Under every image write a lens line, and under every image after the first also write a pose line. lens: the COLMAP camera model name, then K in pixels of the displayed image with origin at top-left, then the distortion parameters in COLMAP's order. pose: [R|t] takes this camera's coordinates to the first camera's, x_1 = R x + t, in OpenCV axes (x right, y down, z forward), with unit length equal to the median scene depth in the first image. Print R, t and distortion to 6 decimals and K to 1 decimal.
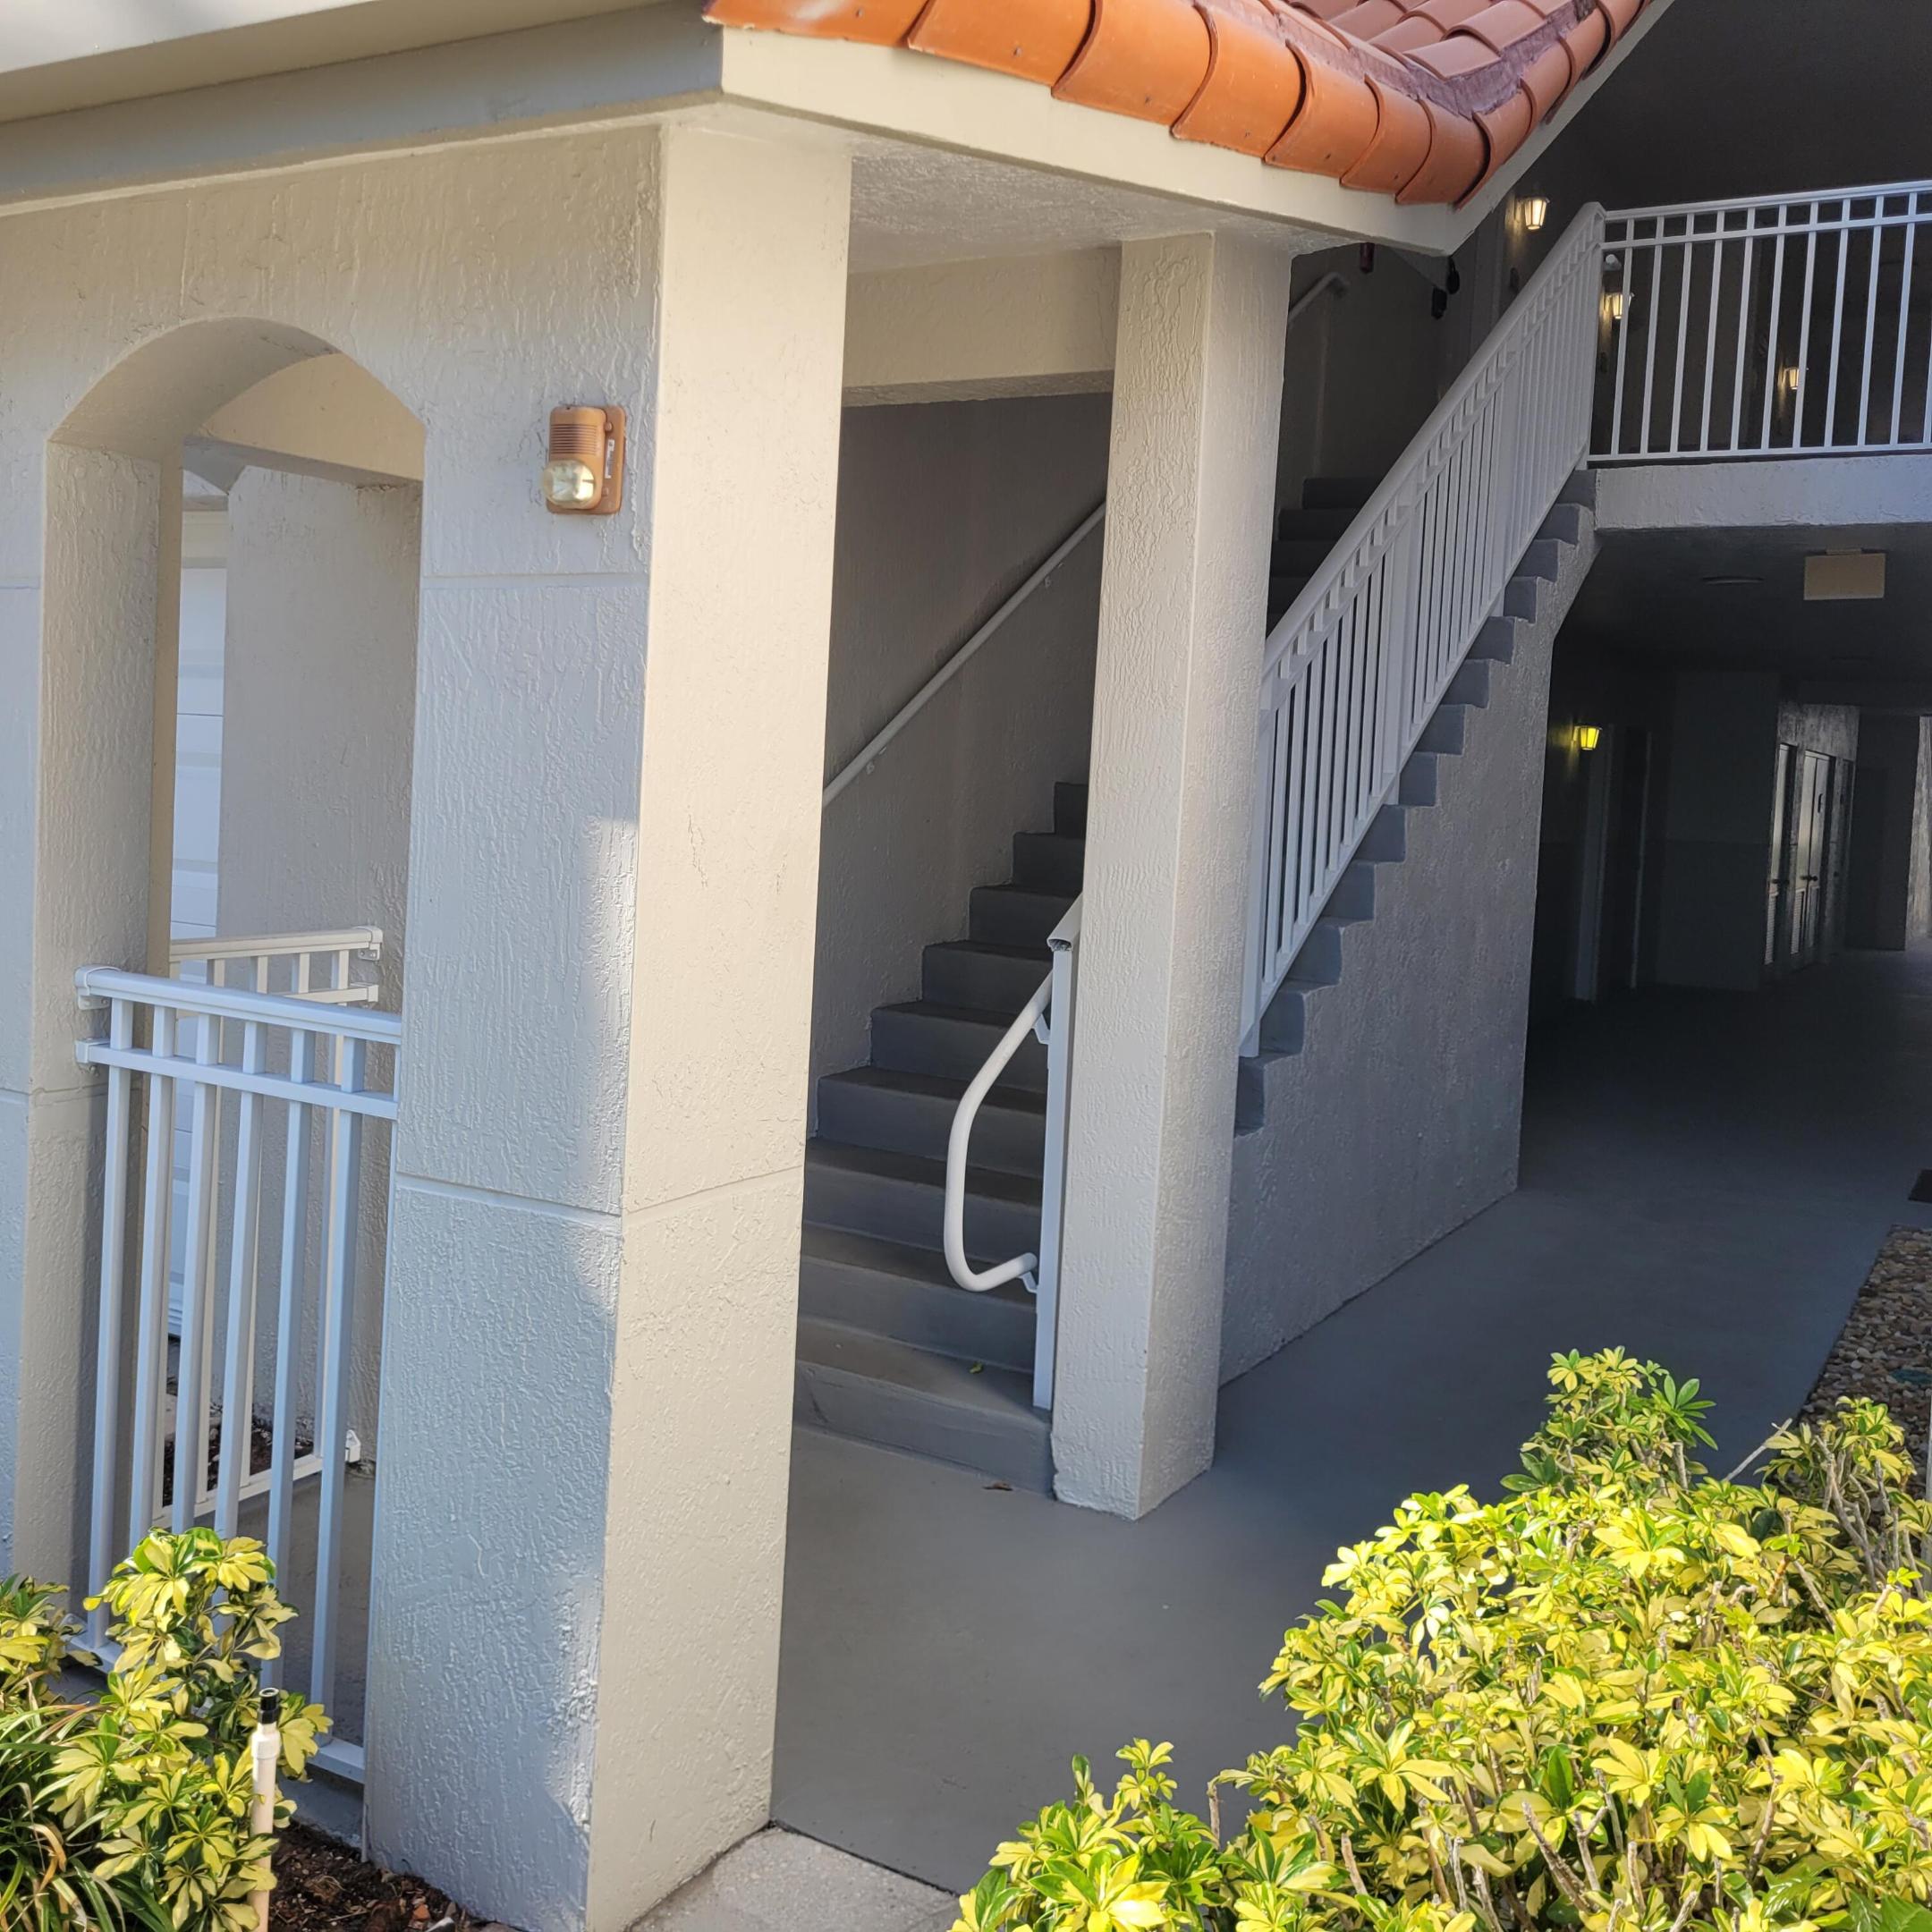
lens RADIAL K [[1939.0, 0, 964.4], [0, 1939.0, 849.7], [0, 0, 1]] dist [0.012328, -0.001683]
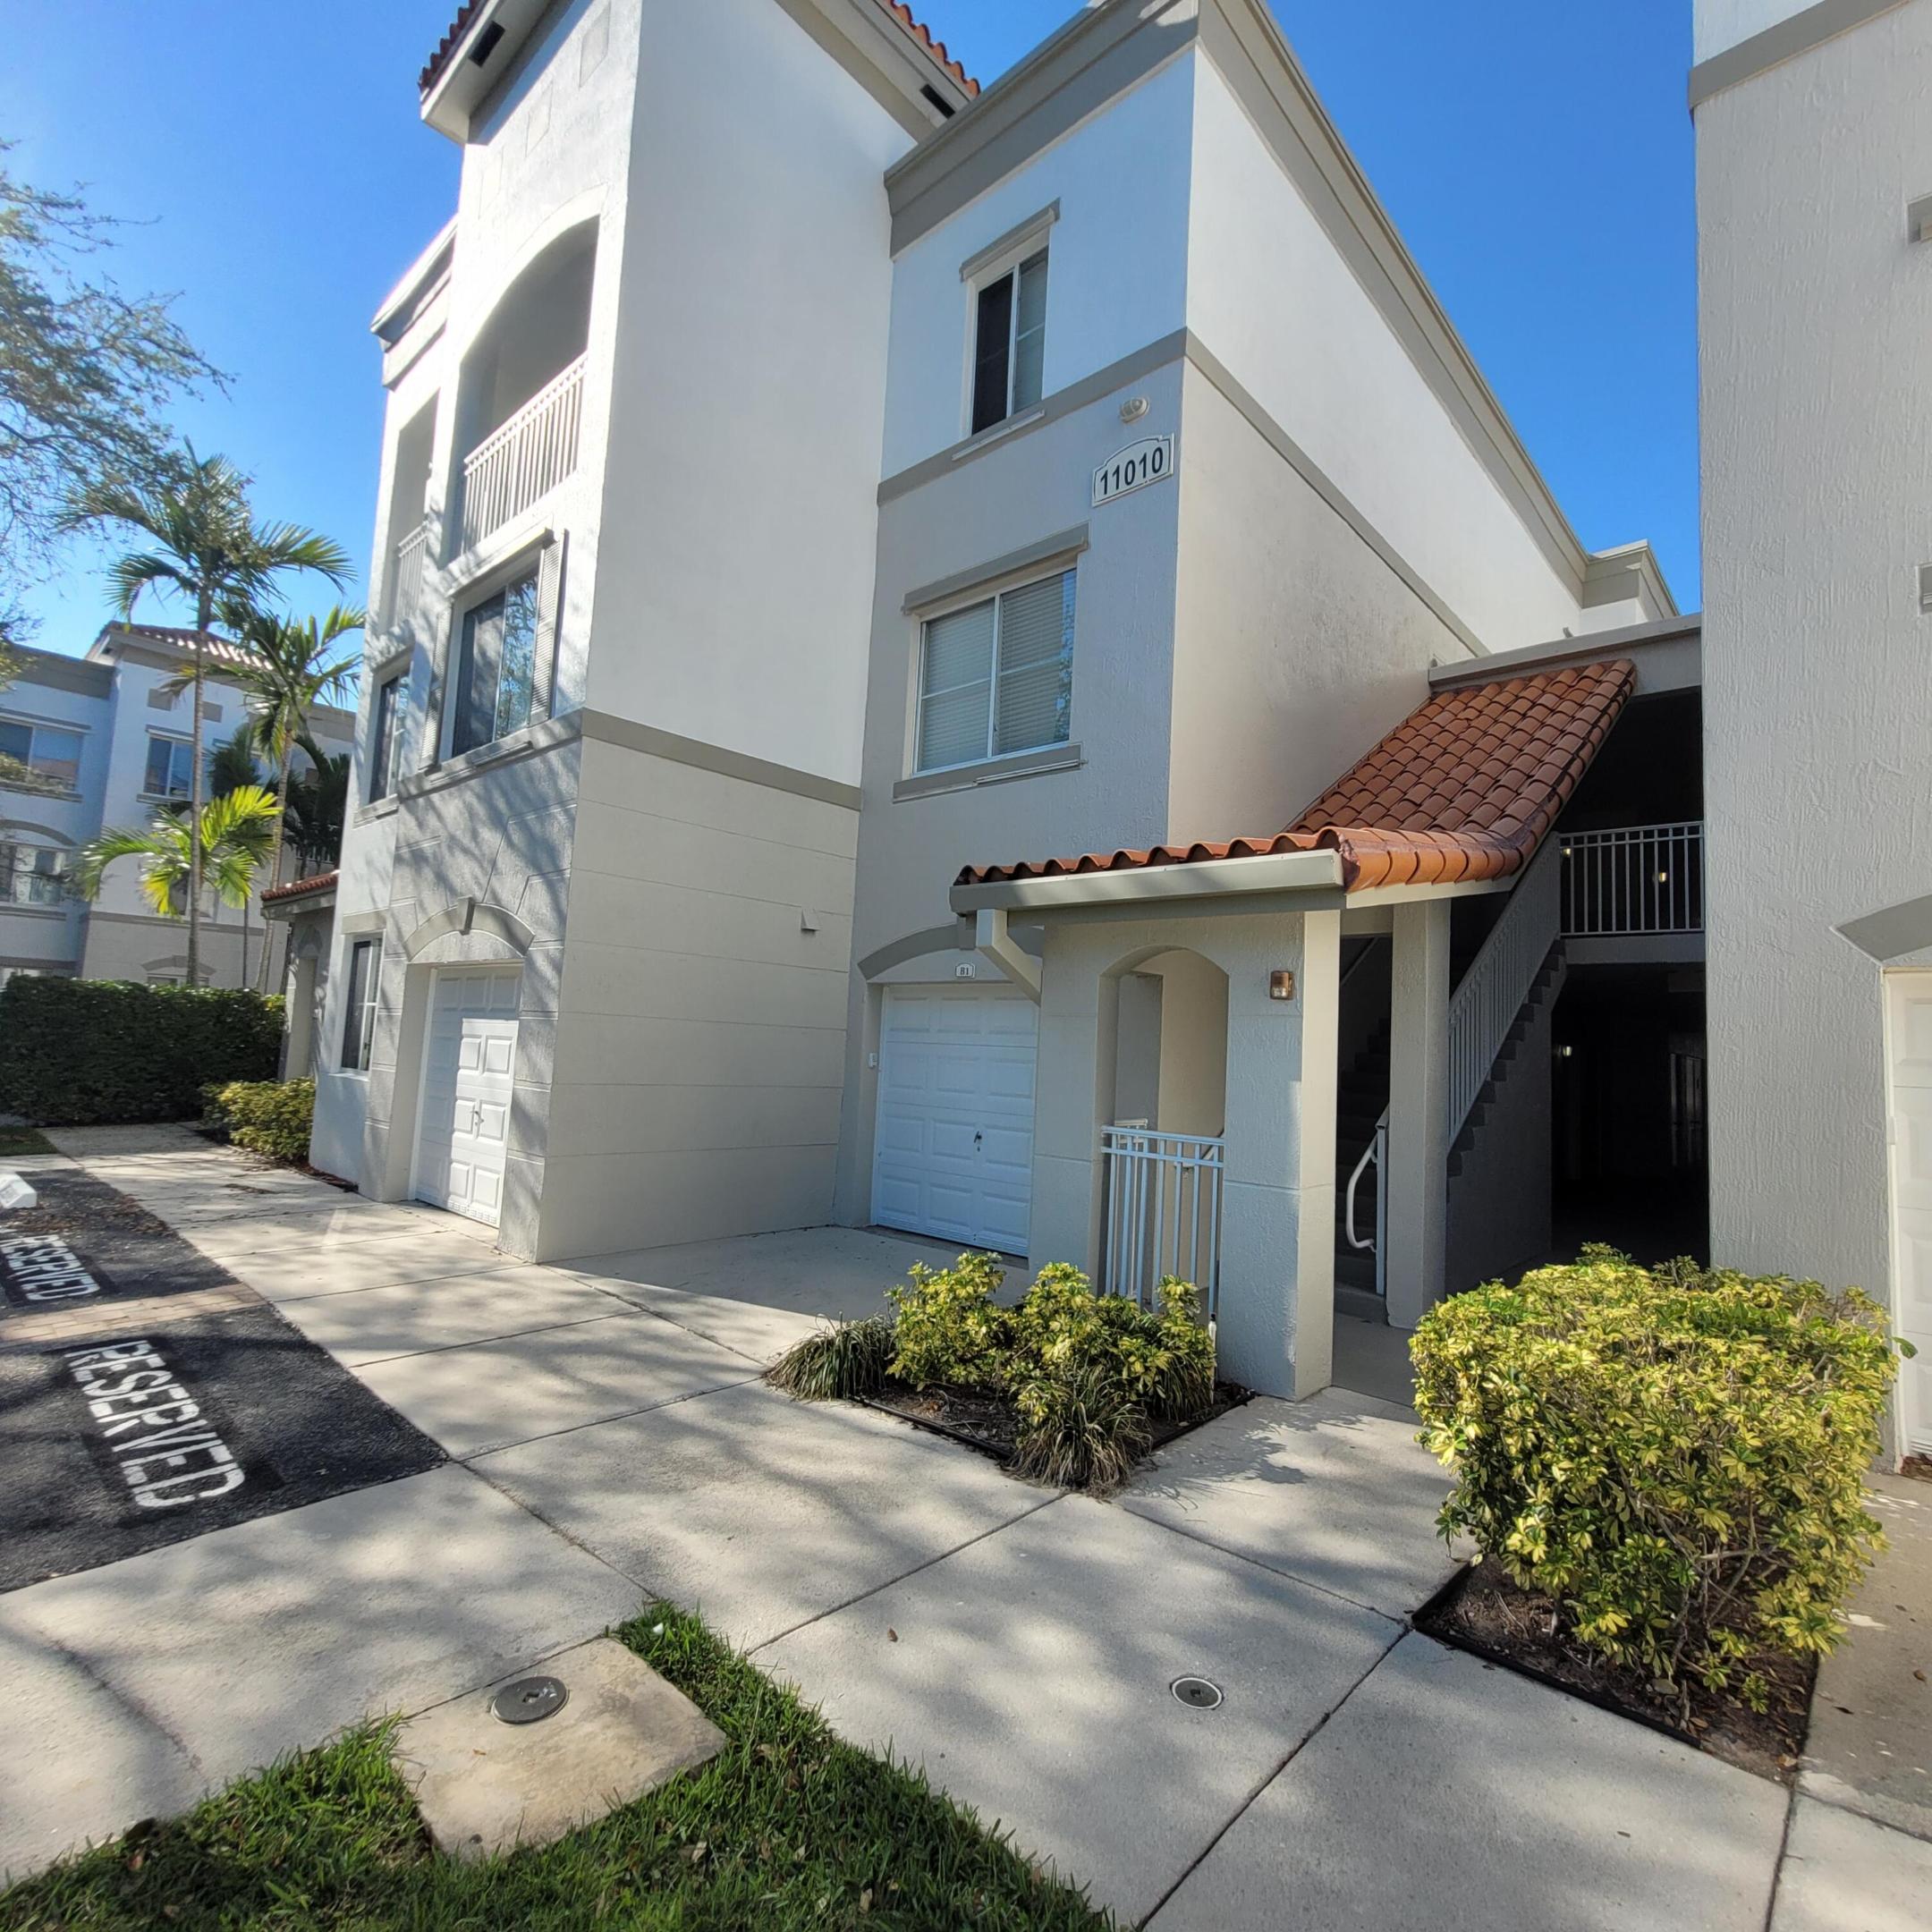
lens RADIAL K [[1015.3, 0, 973.6], [0, 1015.3, 957.7], [0, 0, 1]] dist [-0.000598, -0.000059]
pose [[0.977409, -0.024543, -0.209925, -0.171106], [-0.006662, 0.989163, -0.146668, 0.019142], [0.211250, 0.144753, 0.966654, -0.492419]]
